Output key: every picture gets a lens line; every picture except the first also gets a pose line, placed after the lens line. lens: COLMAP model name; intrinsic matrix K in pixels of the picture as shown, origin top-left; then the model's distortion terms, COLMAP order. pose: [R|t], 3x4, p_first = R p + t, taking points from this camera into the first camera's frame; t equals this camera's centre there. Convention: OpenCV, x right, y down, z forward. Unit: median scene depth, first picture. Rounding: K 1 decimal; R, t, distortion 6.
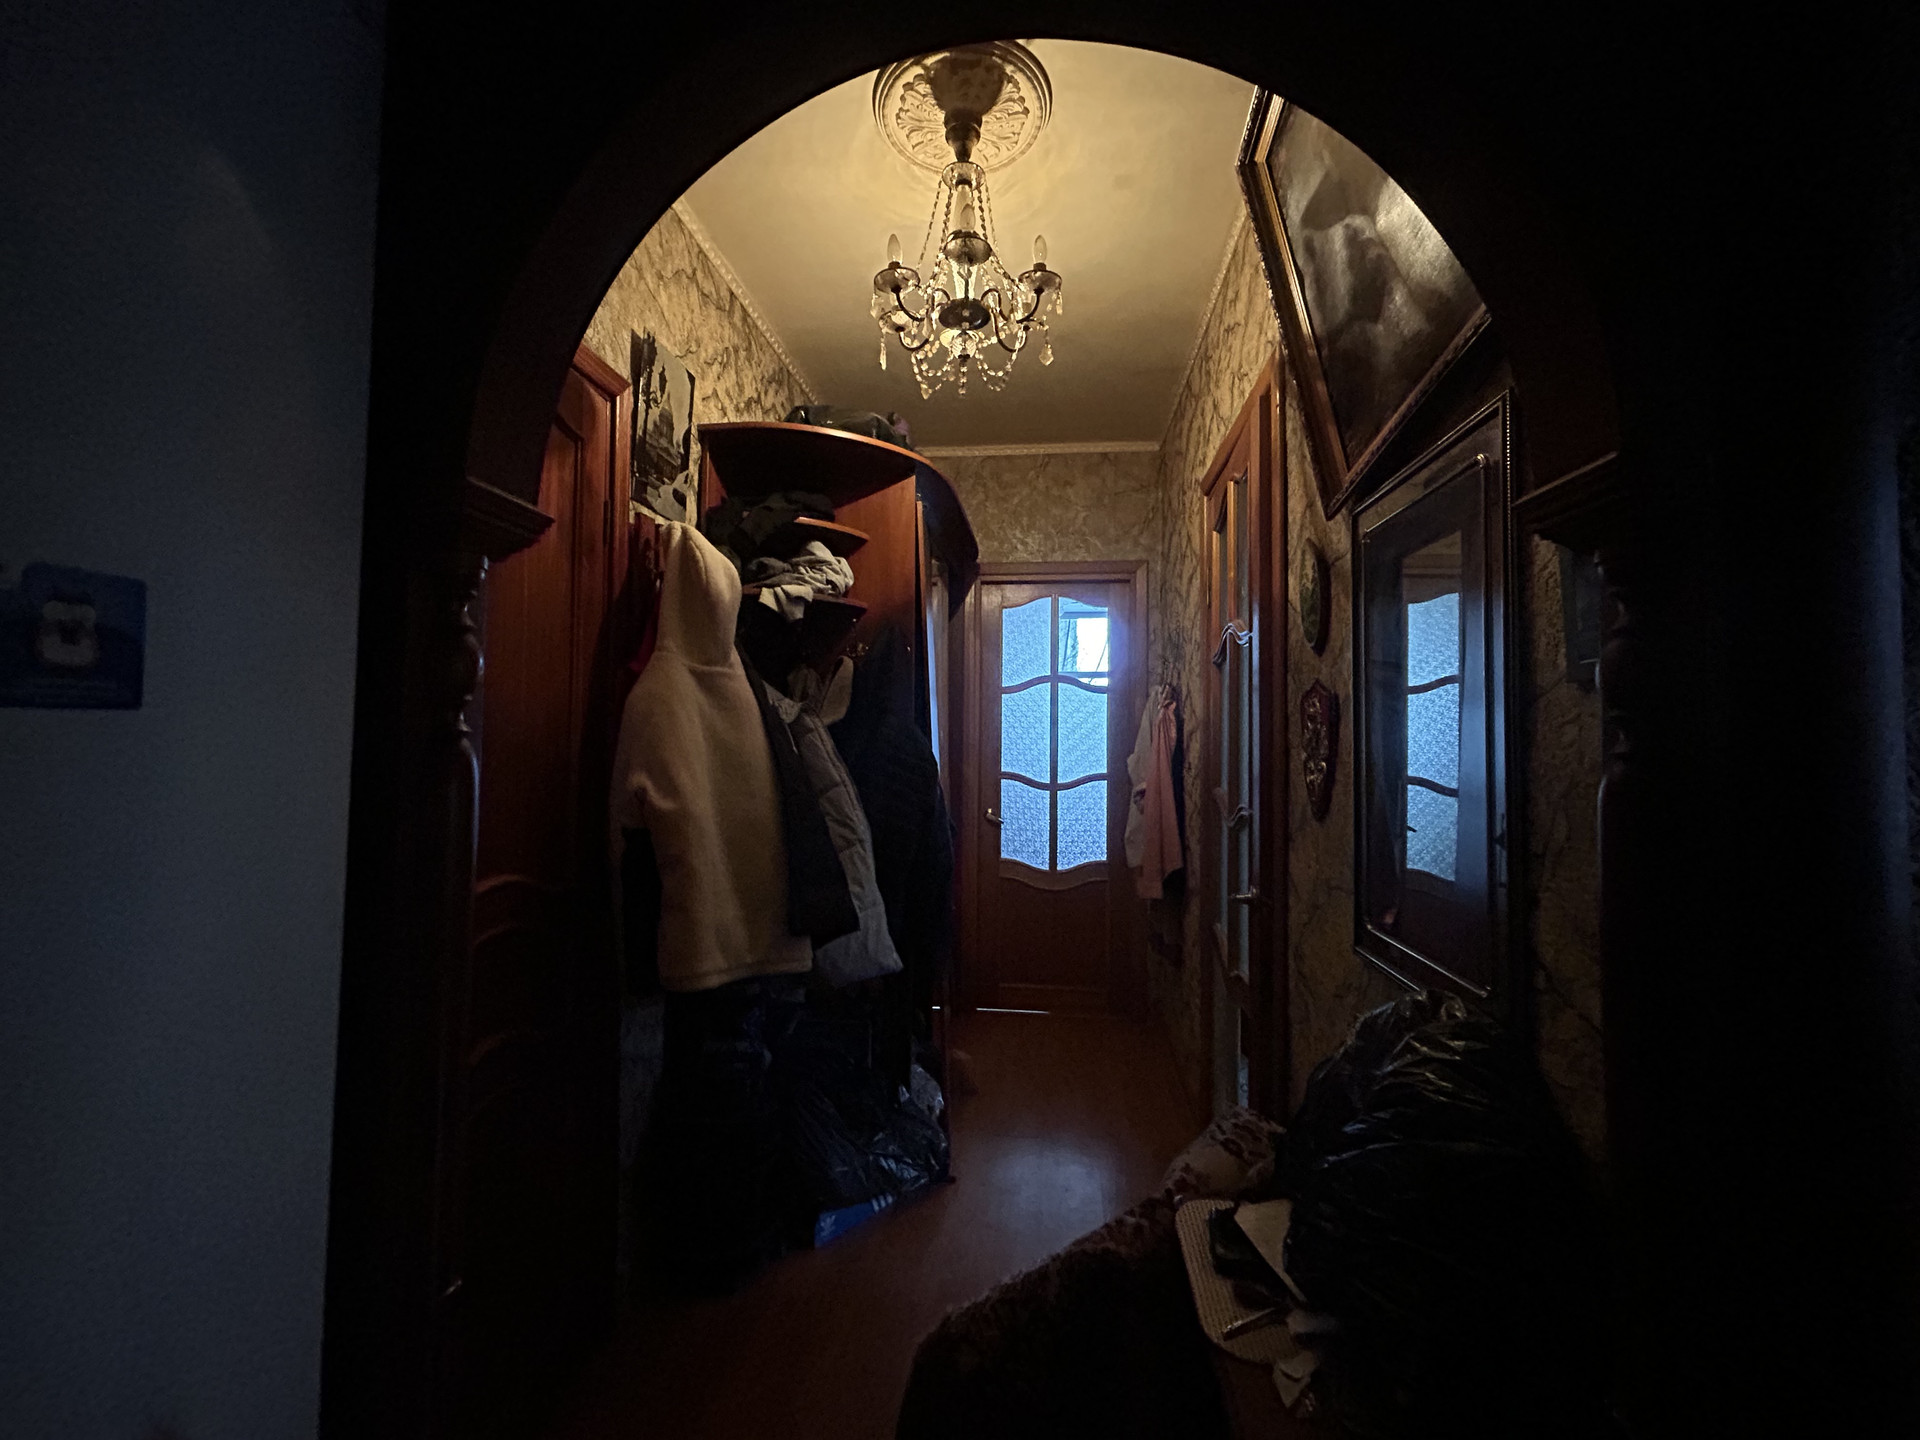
lens RADIAL K [[779.7, 0, 958.9], [0, 779.7, 717.6], [0, 0, 1]] dist [-0.004229, 0.001289]
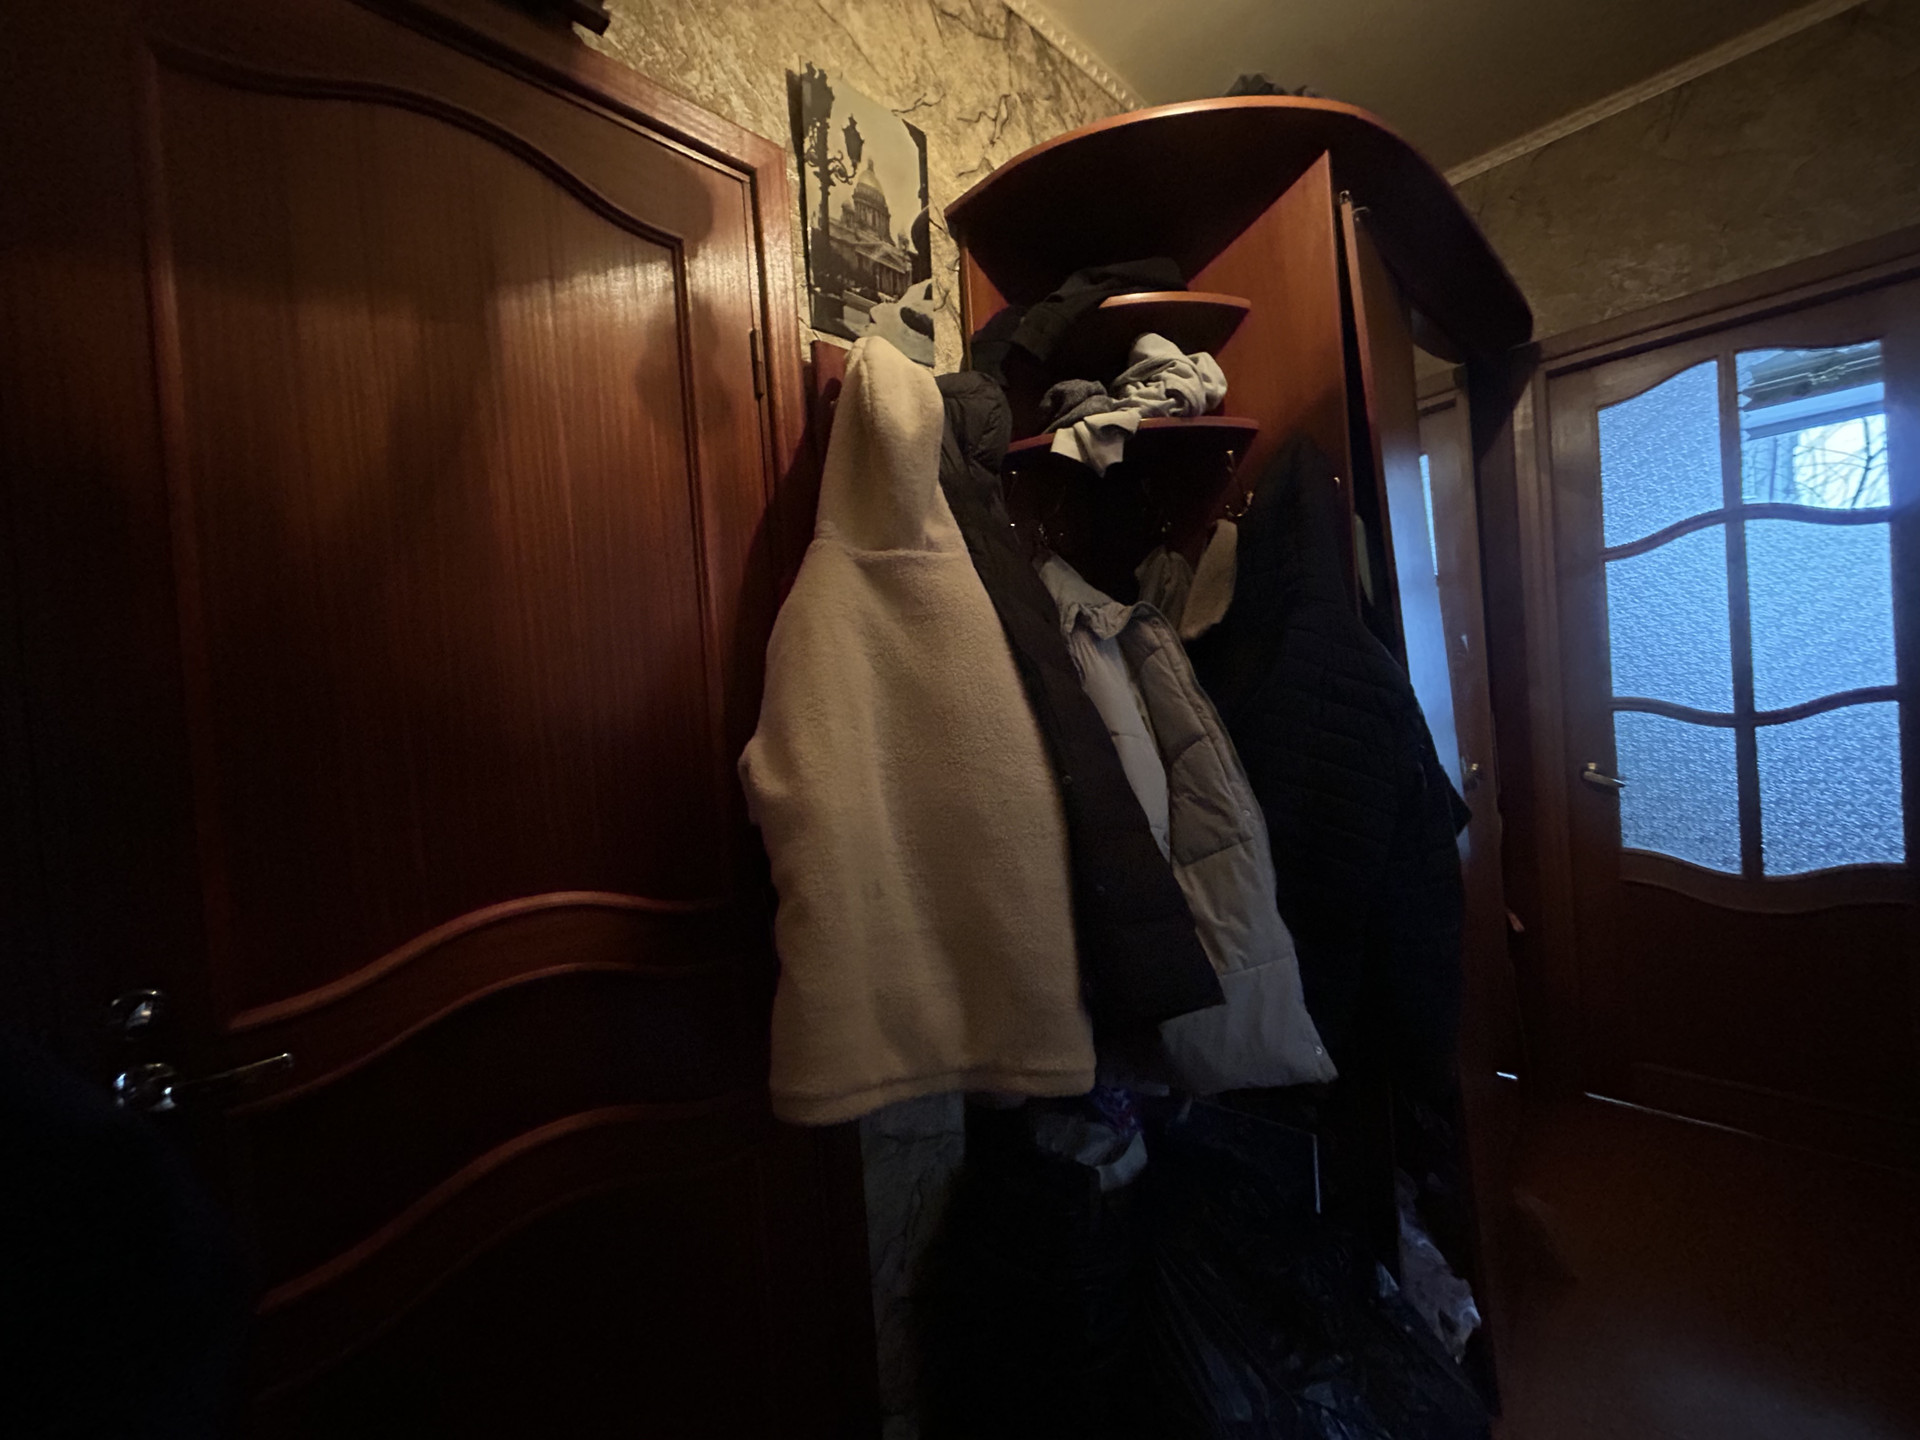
lens RADIAL K [[779.7, 0, 962.2], [0, 779.7, 718.6], [0, 0, 1]] dist [-0.004229, 0.001289]
pose [[0.776424, -0.053790, -0.627912, 0.067565], [0.093723, 0.995127, 0.030643, 0.036924], [0.623203, -0.082641, 0.777681, 0.429738]]
